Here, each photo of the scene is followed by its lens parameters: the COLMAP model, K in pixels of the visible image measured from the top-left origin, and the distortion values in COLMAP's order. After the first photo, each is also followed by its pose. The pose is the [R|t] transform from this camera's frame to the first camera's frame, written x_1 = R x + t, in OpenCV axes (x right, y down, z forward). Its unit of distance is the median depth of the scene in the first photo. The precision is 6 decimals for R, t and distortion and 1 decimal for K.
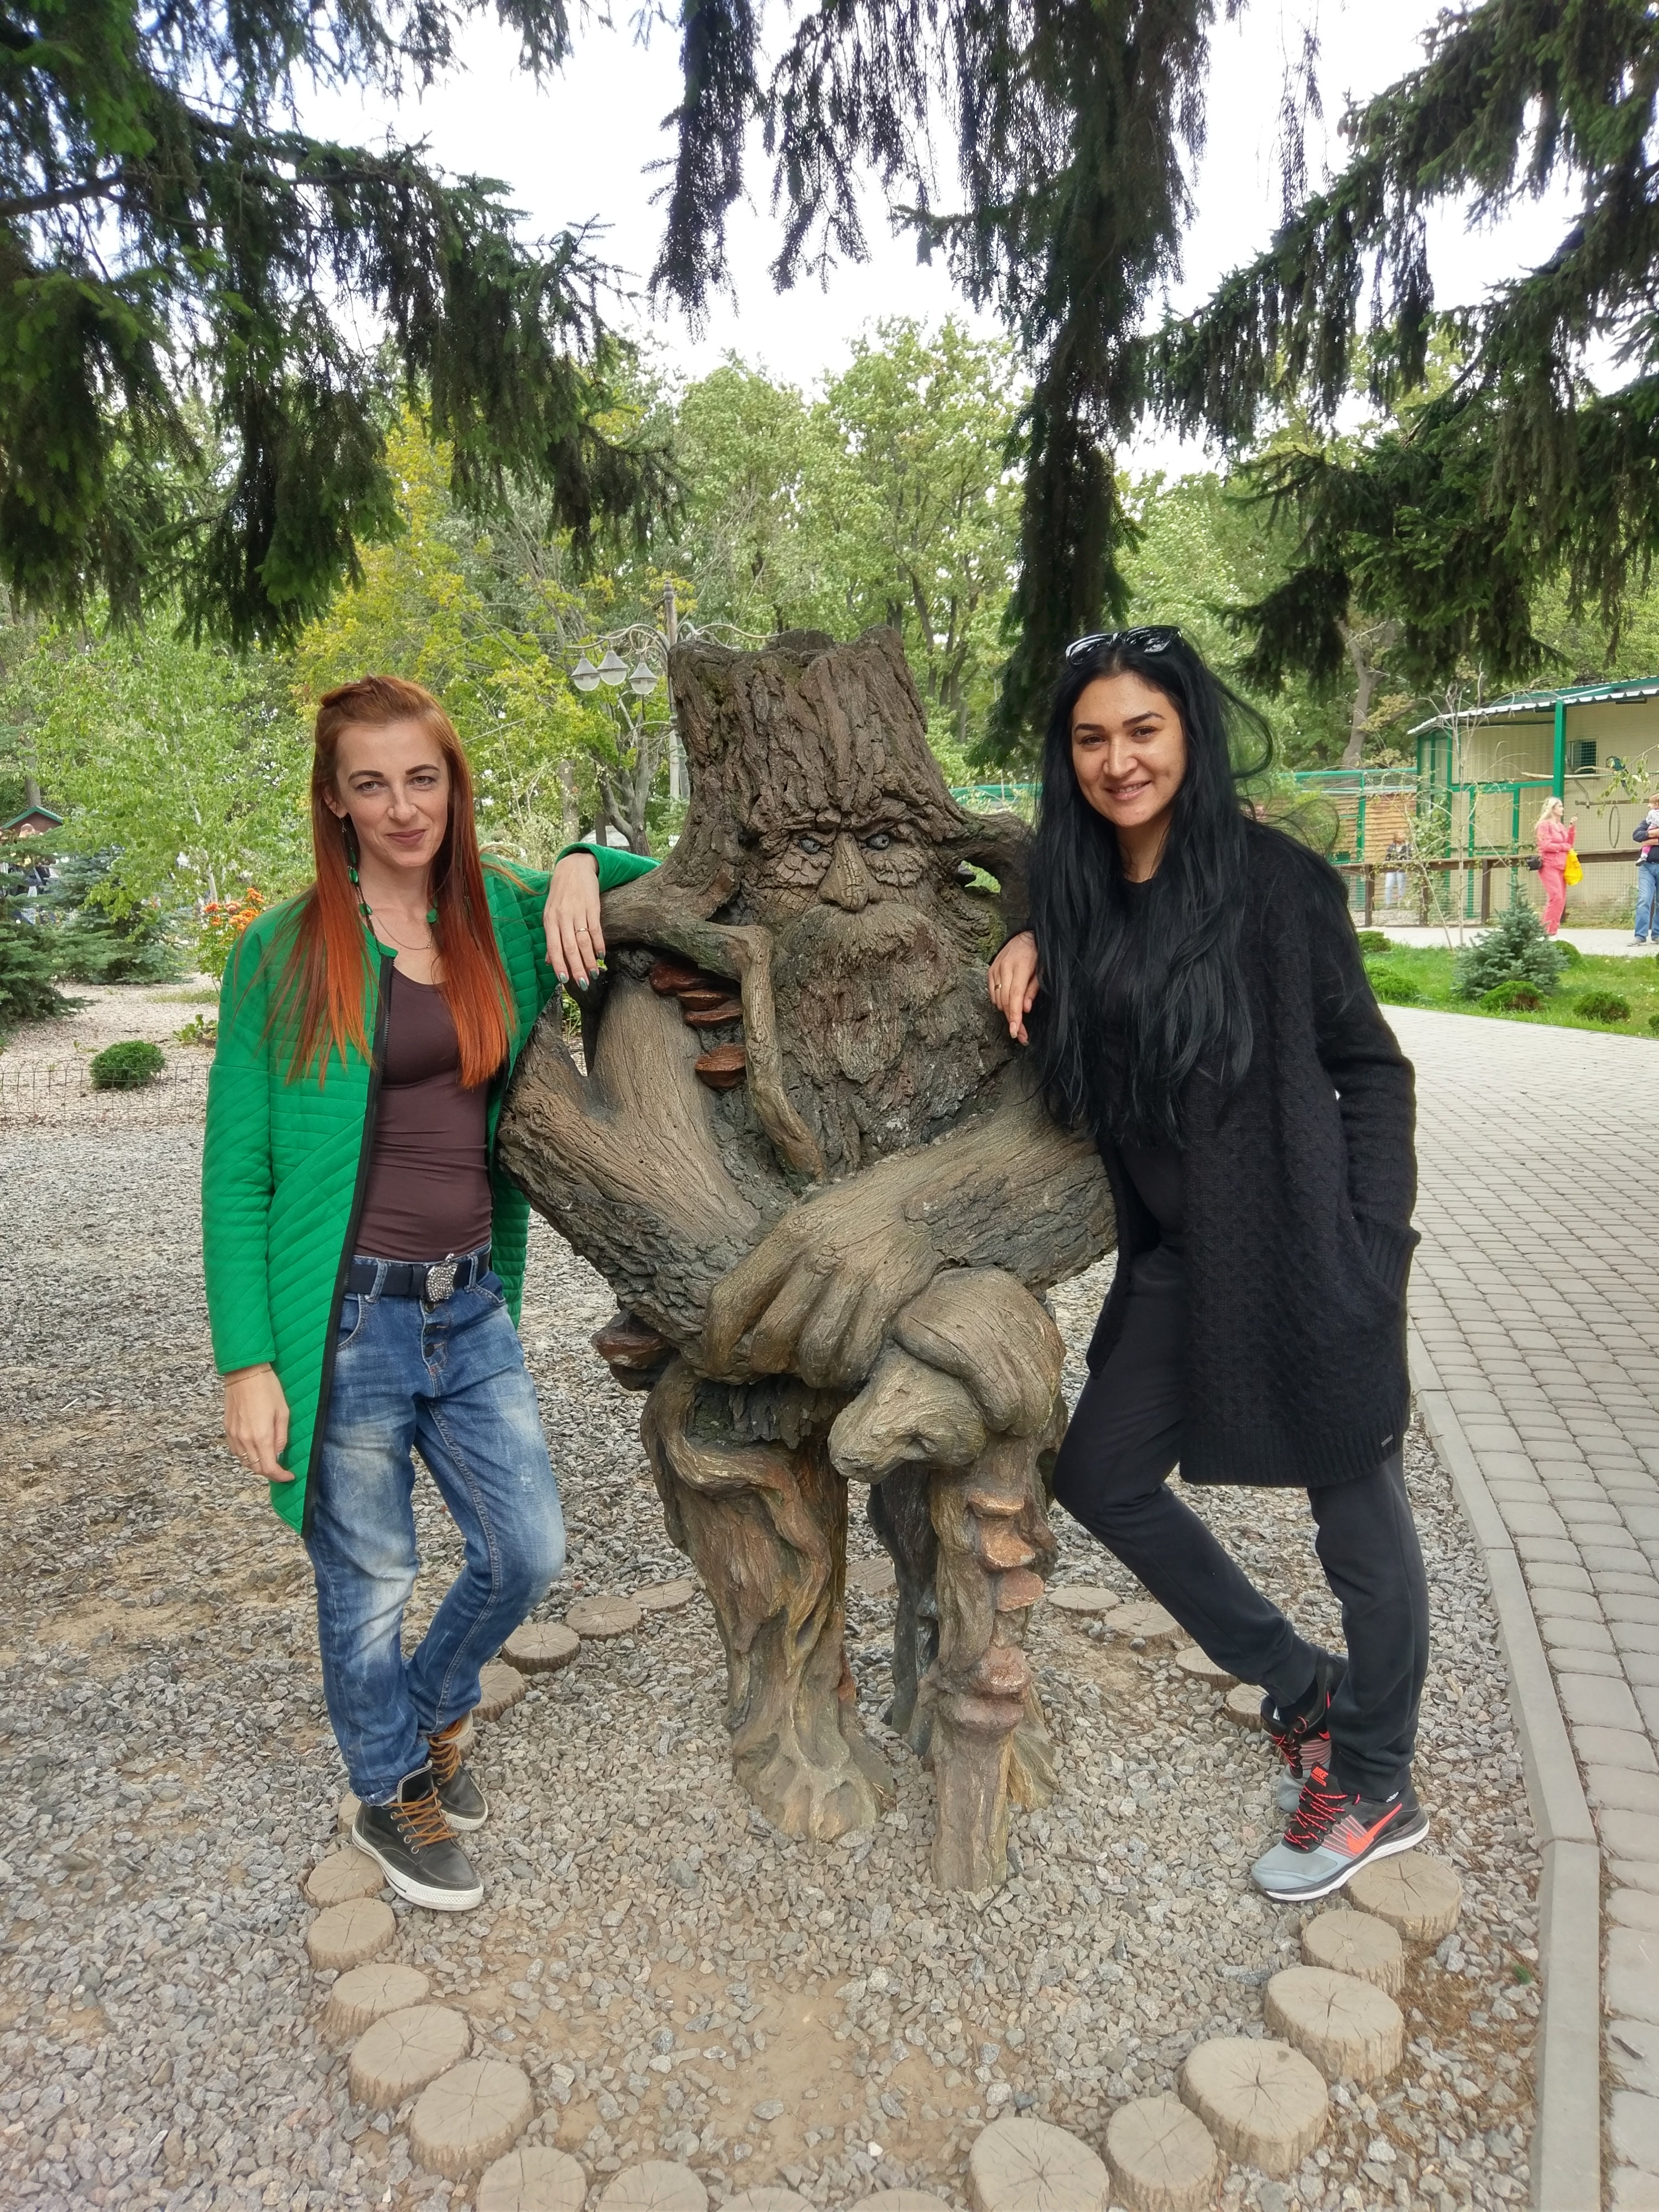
lens RADIAL K [[1706.6, 0, 829.5], [0, 1706.6, 1106.0], [0, 0, 1]] dist [0.074707, -0.112469]
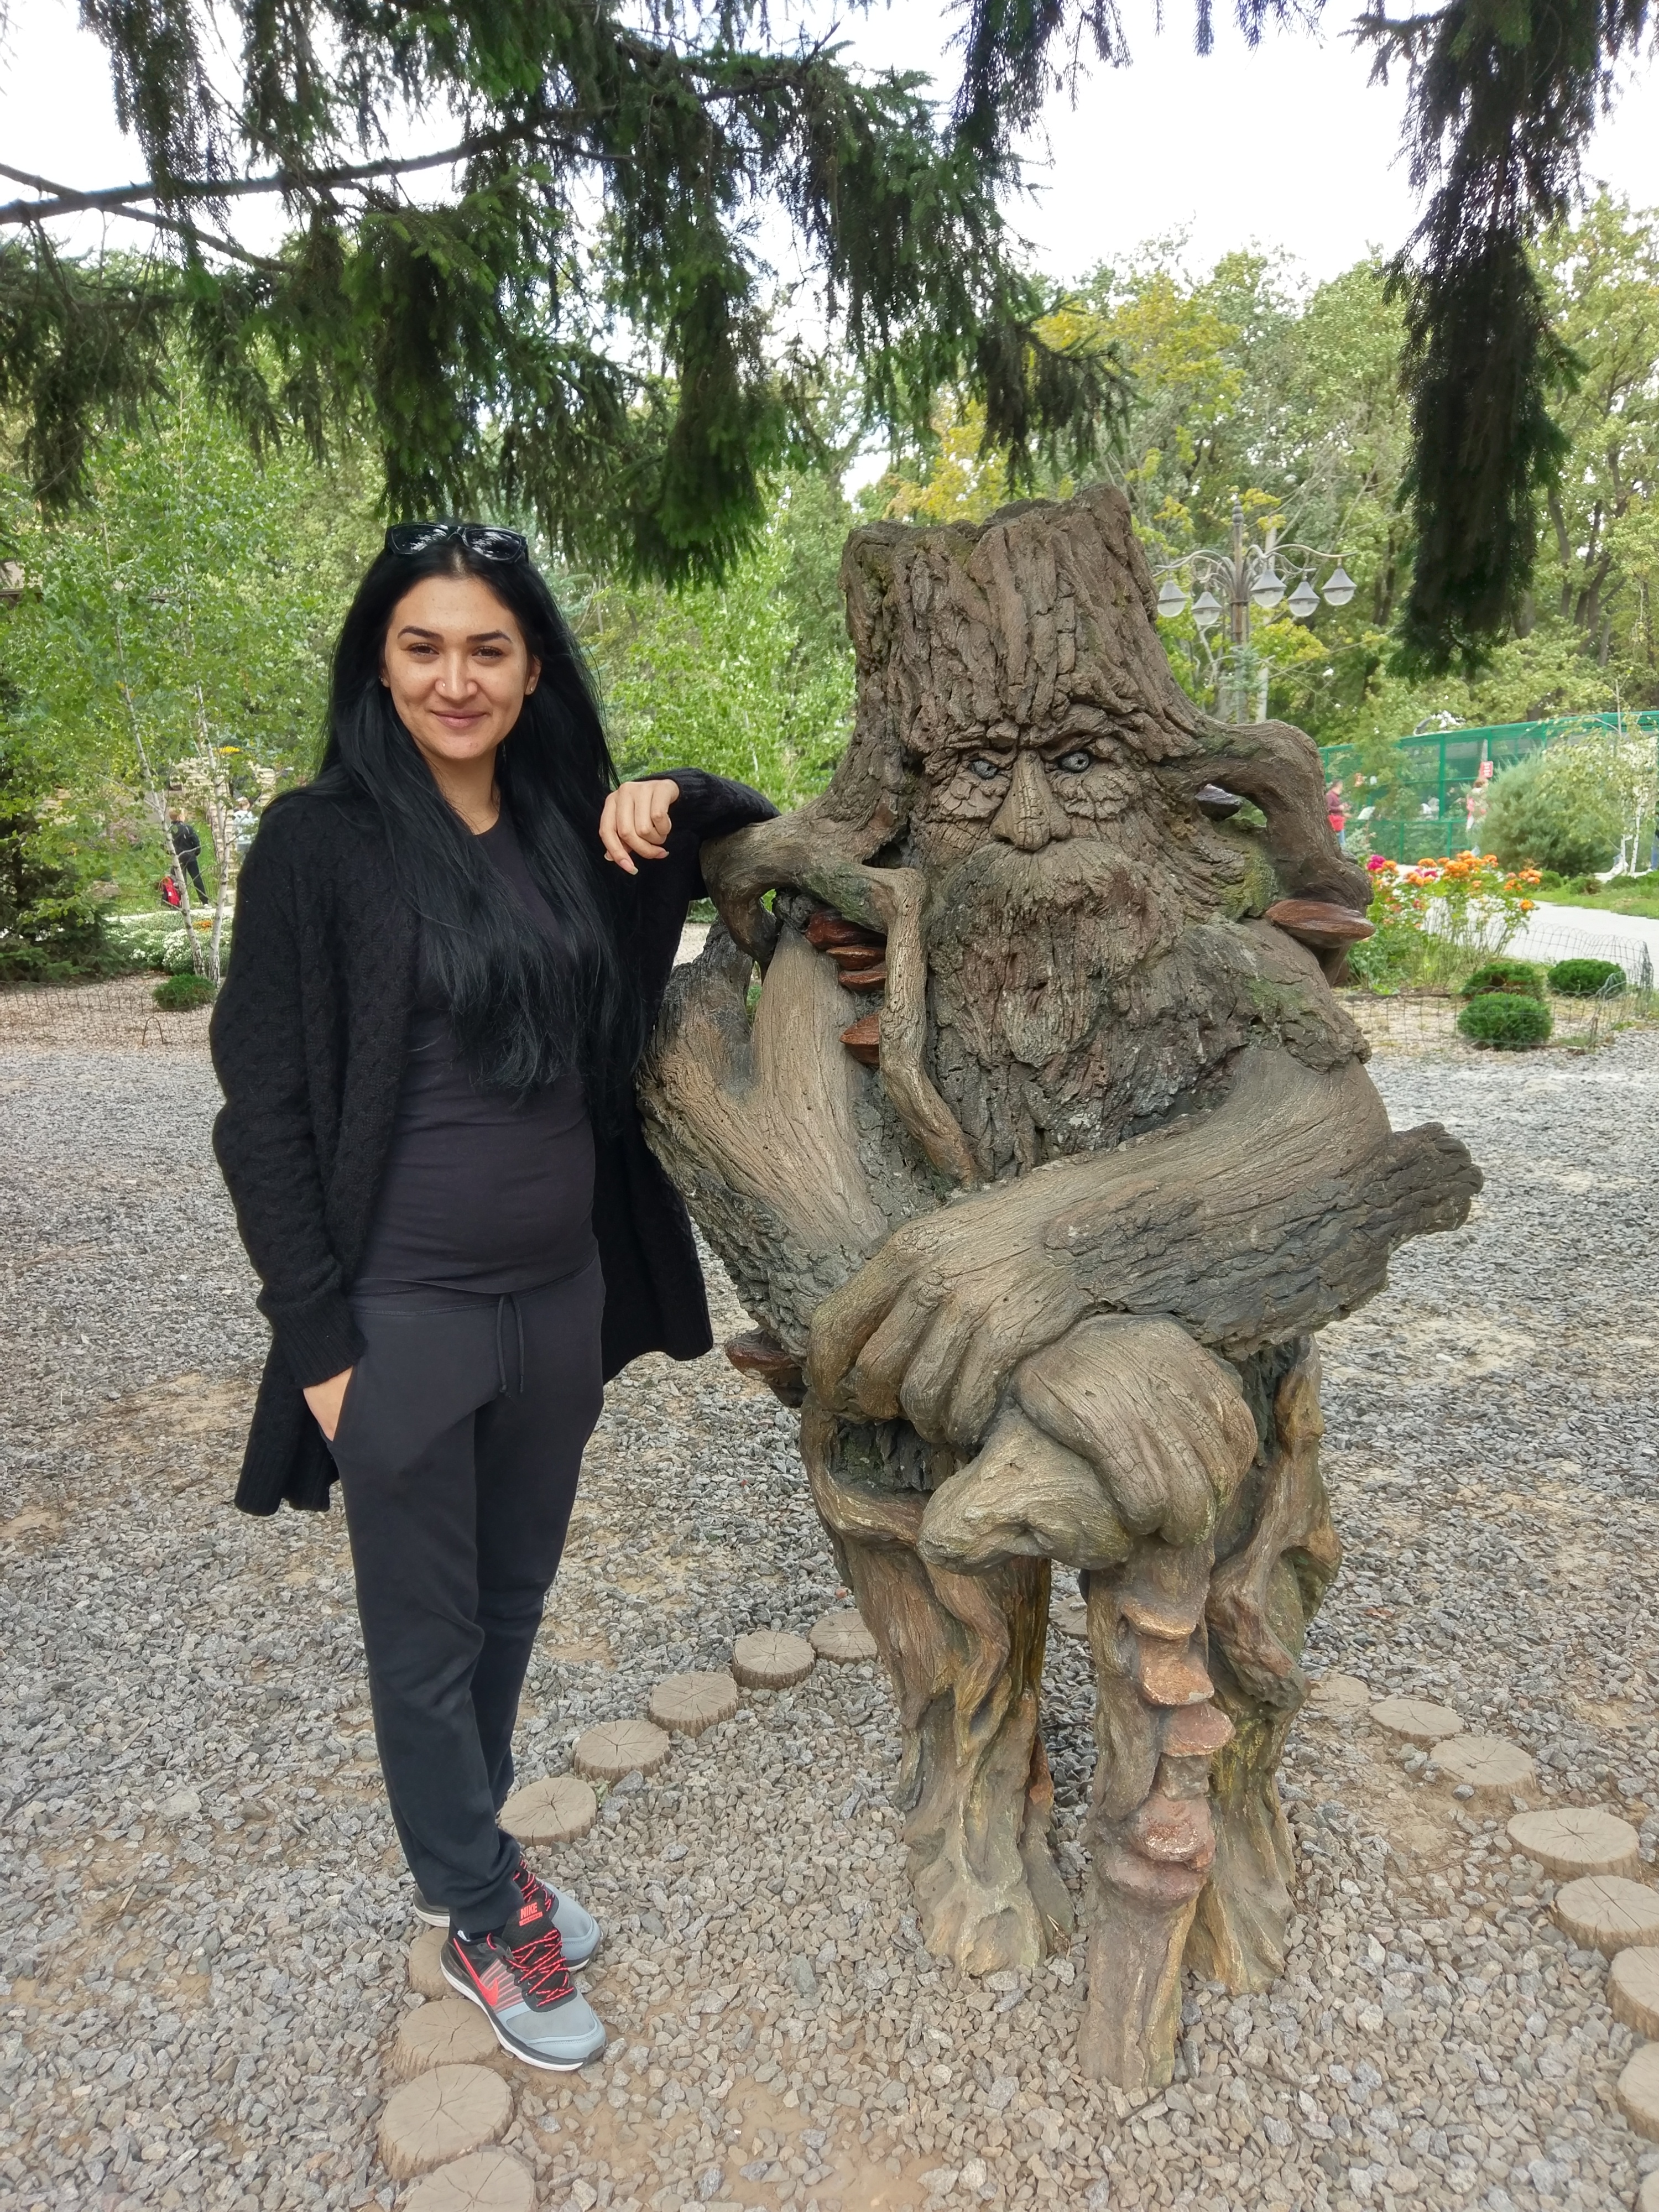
lens RADIAL K [[1676.0, 0, 823.9], [0, 1676.0, 1109.5], [0, 0, 1]] dist [0.102747, -0.173476]
pose [[0.935432, 0.058847, -0.348573, 0.199426], [-0.046348, 0.997952, 0.044098, -0.023631], [0.350454, -0.025095, 0.936244, 0.226414]]
